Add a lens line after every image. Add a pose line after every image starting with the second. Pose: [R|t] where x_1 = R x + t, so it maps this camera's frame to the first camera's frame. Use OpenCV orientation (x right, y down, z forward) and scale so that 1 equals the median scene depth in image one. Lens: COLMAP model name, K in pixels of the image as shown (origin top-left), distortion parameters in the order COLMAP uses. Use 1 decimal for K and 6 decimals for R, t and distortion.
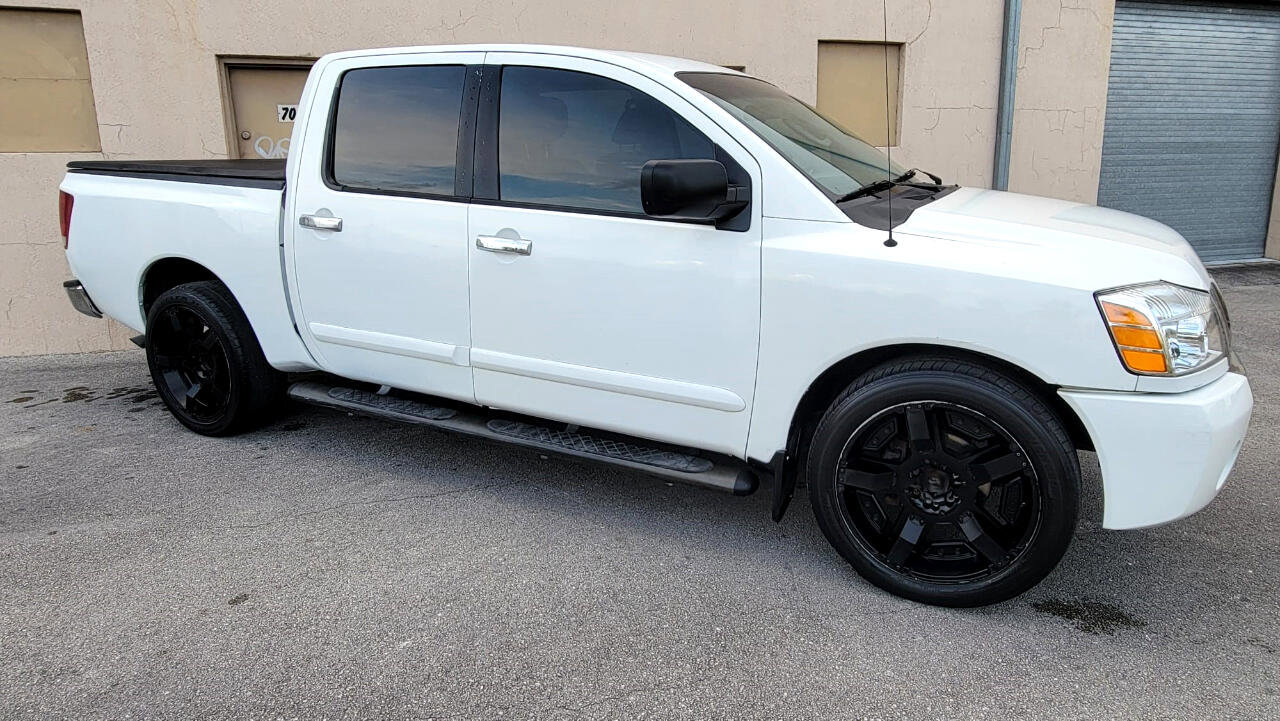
lens RADIAL K [[770.3, 0, 646.8], [0, 770.3, 357.2], [0, 0, 1]] dist [-0.004170, -0.000114]
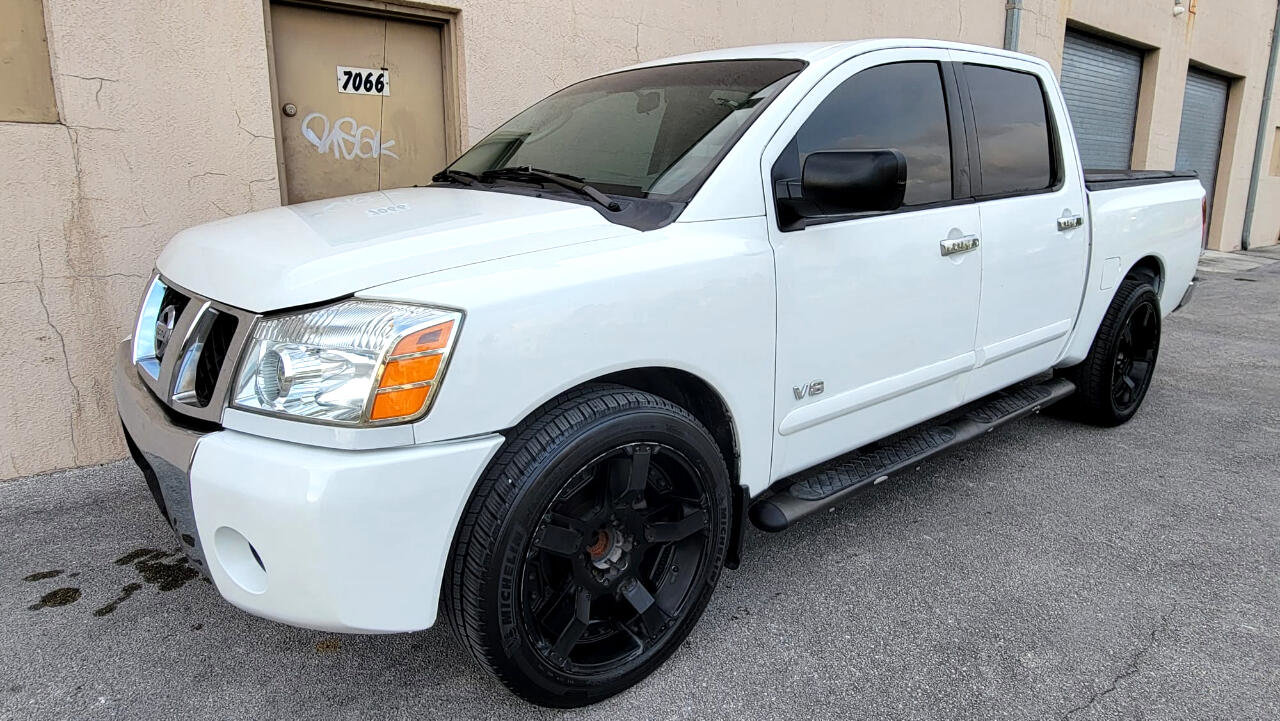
lens RADIAL K [[770.3, 0, 648.3], [0, 770.3, 357.0], [0, 0, 1]] dist [-0.004170, -0.000114]
pose [[0.927846, -0.059429, 0.368197, -0.502714], [0.062105, 0.998059, 0.004589, -0.066556], [-0.367755, 0.018609, 0.929736, 0.298751]]
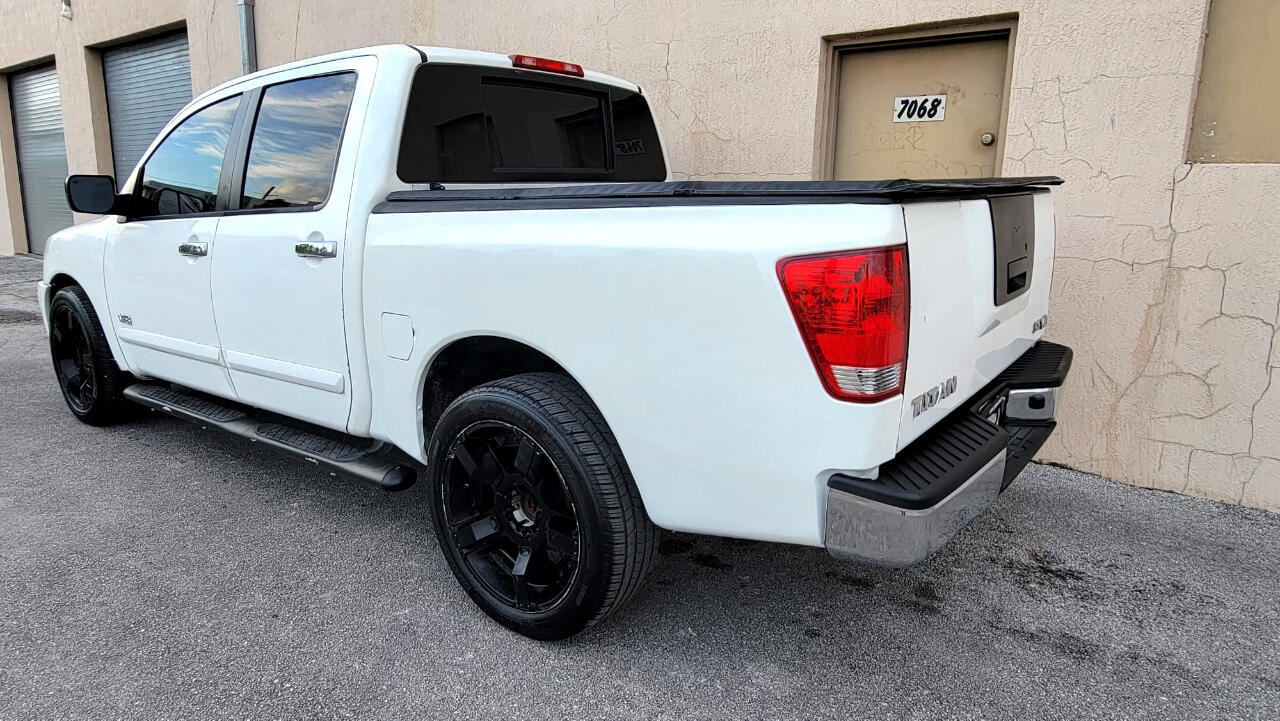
lens RADIAL K [[770.3, 0, 647.9], [0, 770.3, 355.2], [0, 0, 1]] dist [-0.004170, -0.000114]
pose [[0.570267, 0.195058, -0.797965, 0.535114], [-0.212785, 0.973320, 0.085855, -0.167376], [0.793422, 0.120835, 0.596557, 0.612070]]
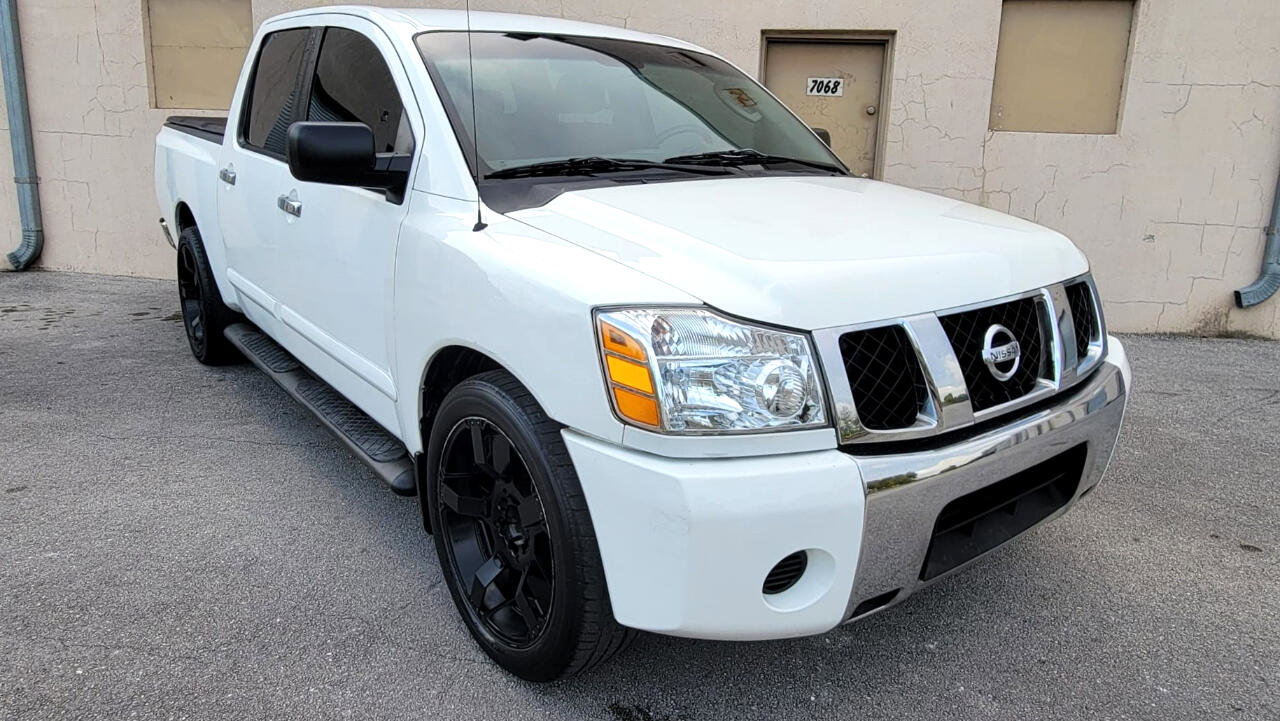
lens RADIAL K [[843.2, 0, 651.6], [0, 843.2, 354.3], [0, 0, 1]] dist [-0.009631, 0.006409]
pose [[0.906247, 0.140793, -0.398614, 0.355742], [-0.141593, 0.989540, 0.027602, -0.025386], [0.398331, 0.031427, 0.916703, 0.093283]]
